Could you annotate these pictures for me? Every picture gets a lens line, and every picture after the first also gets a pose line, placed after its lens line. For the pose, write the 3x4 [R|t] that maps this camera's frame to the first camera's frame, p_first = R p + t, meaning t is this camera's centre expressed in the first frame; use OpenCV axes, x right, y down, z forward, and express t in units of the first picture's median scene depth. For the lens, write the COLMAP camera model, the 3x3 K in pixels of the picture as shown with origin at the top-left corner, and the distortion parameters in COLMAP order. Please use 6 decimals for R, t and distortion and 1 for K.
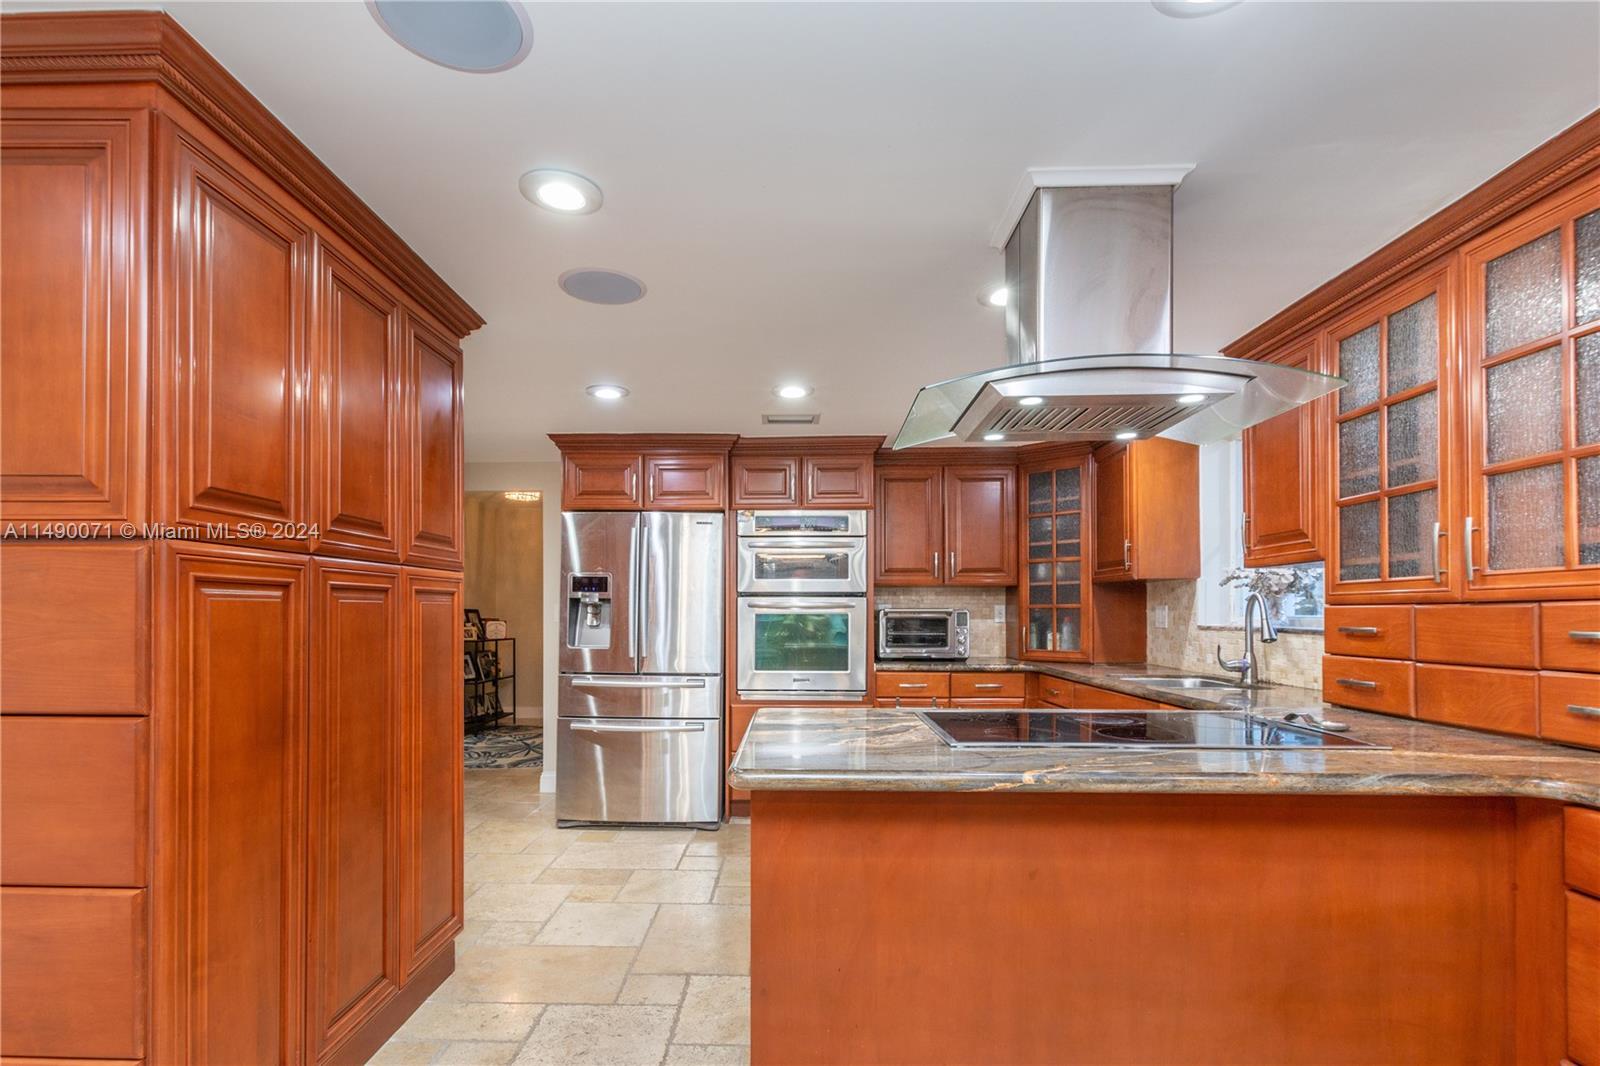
lens RADIAL K [[756.7, 0, 774.5], [0, 756.7, 610.4], [0, 0, 1]] dist [0.005953, -0.002714]
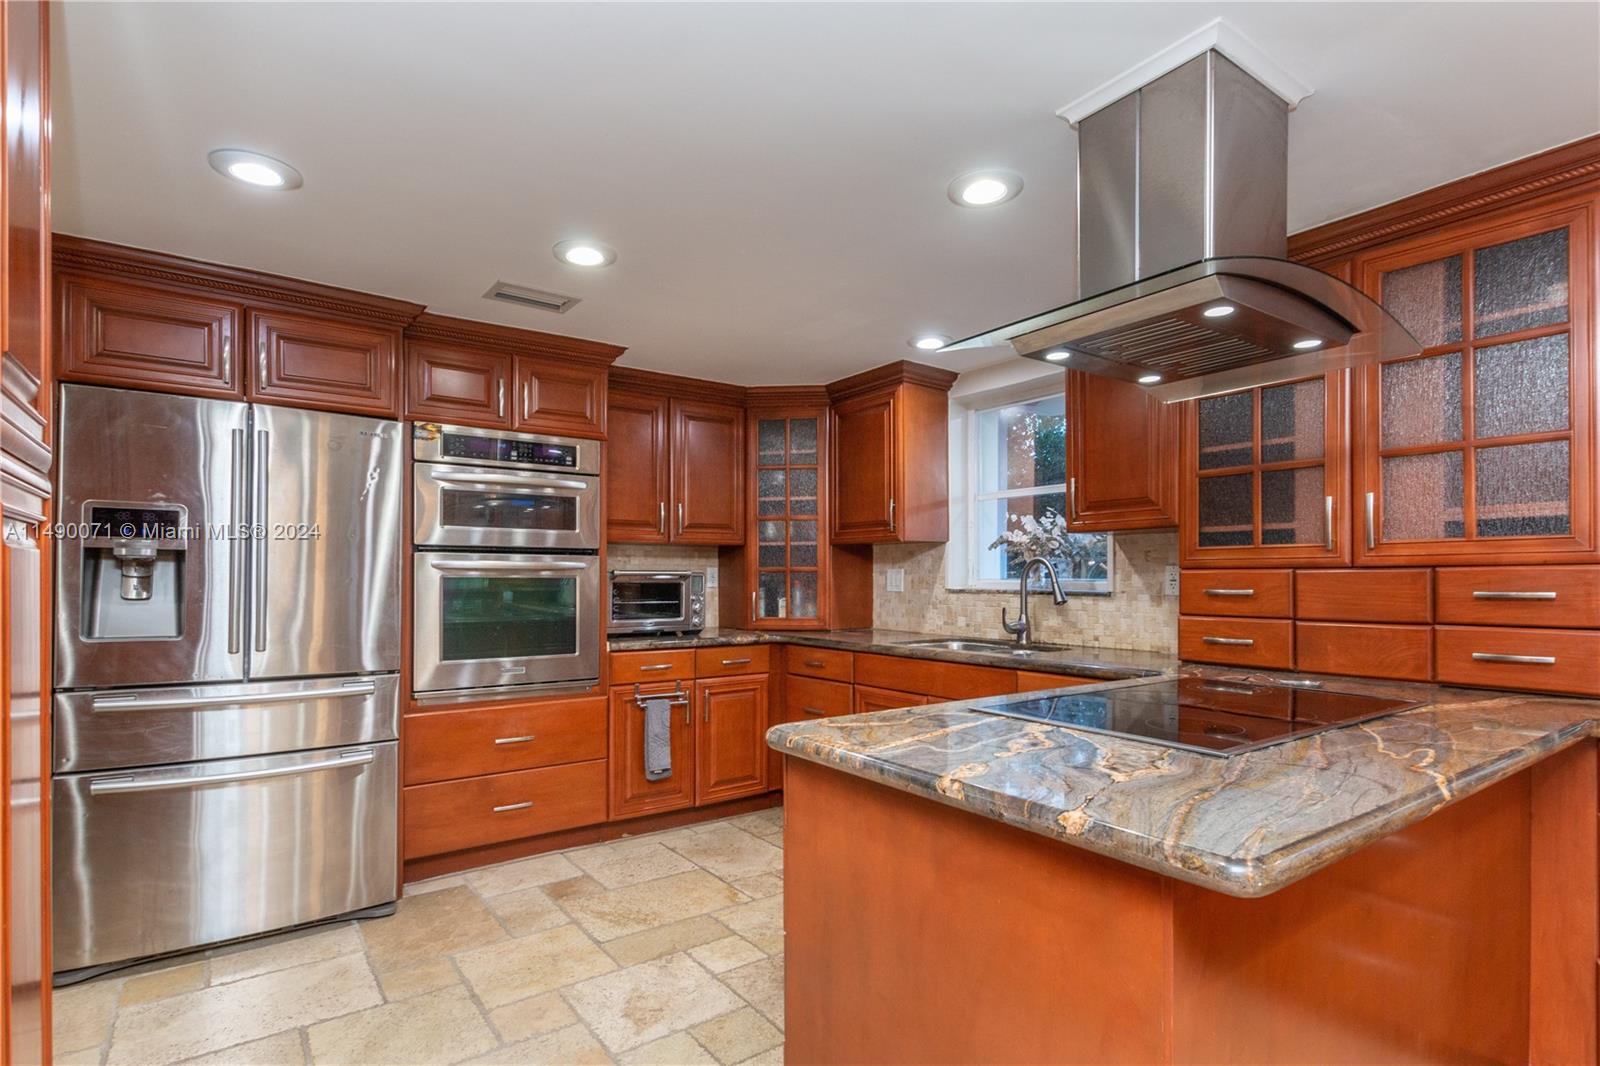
lens RADIAL K [[801.0, 0, 813.0], [0, 801.0, 574.8], [0, 0, 1]] dist [0.005933, 0.001173]
pose [[0.790264, 0.002172, 0.612763, -0.294277], [-0.002797, 0.999996, 0.000064, 0.001891], [-0.612761, -0.001764, 0.790267, 0.334885]]
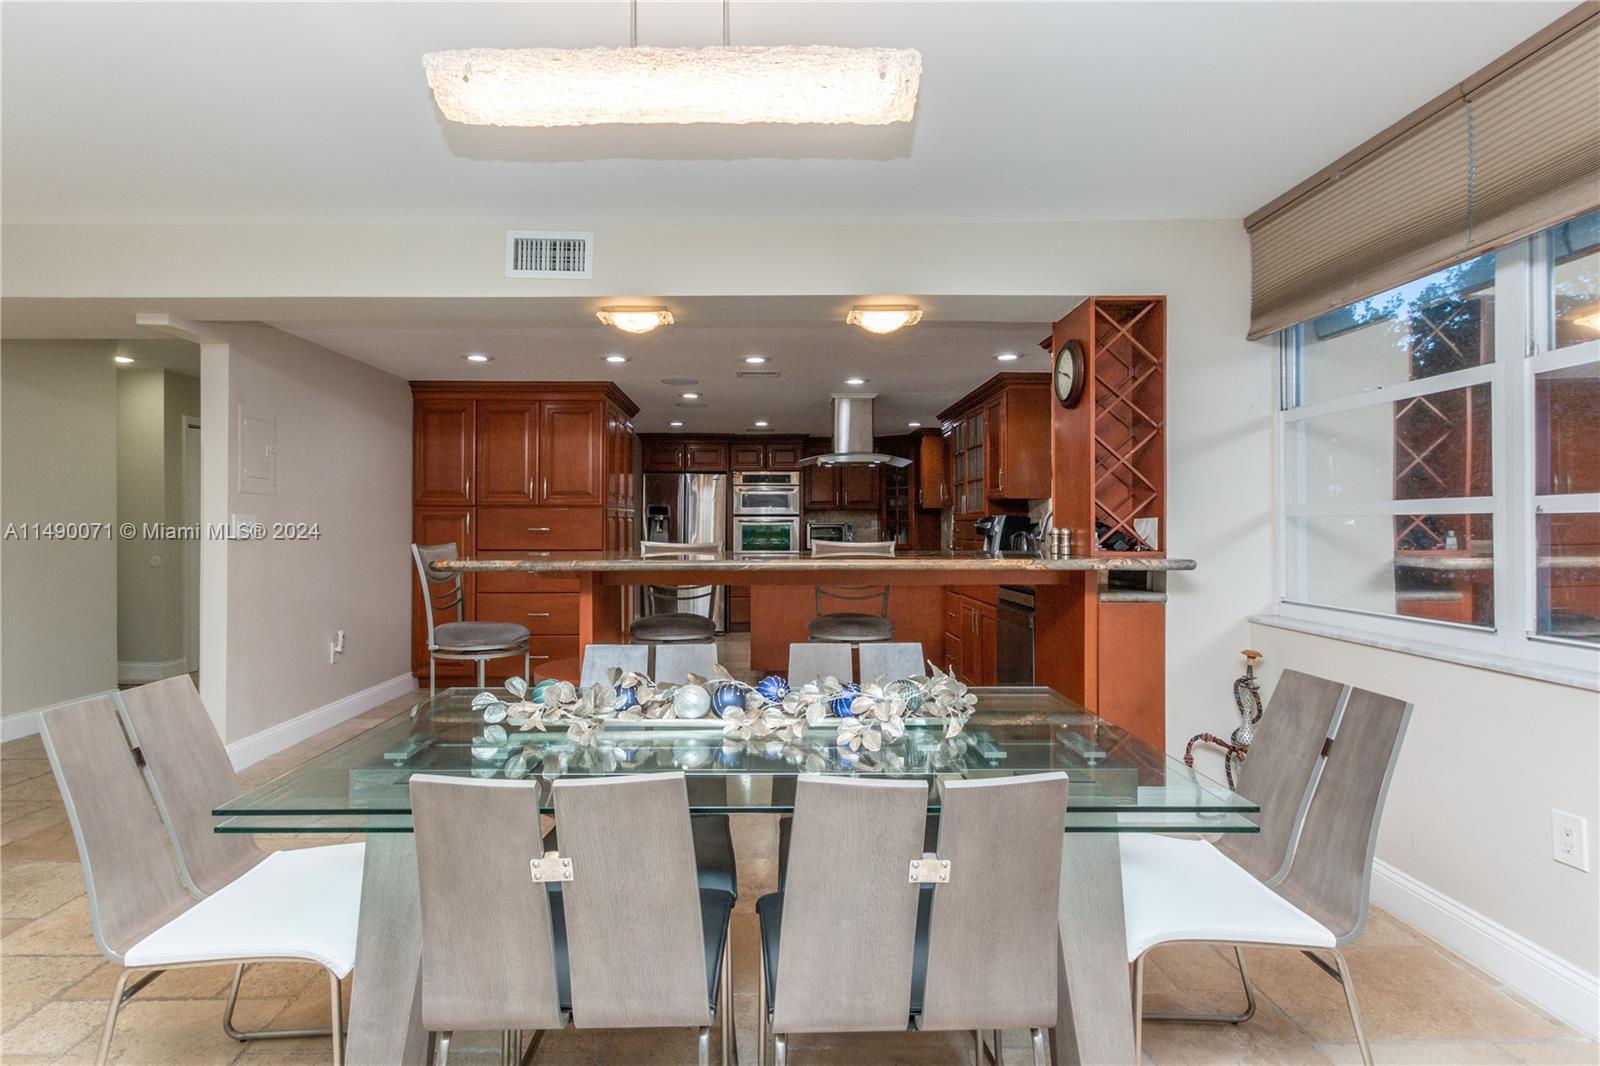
lens RADIAL K [[756.7, 0, 793.1], [0, 756.7, 530.2], [0, 0, 1]] dist [0.005953, -0.002714]
pose [[0.995931, -0.004757, 0.089990, -0.101308], [0.003935, 0.999949, 0.009313, -0.001401], [-0.090029, -0.008921, 0.995899, -1.357767]]
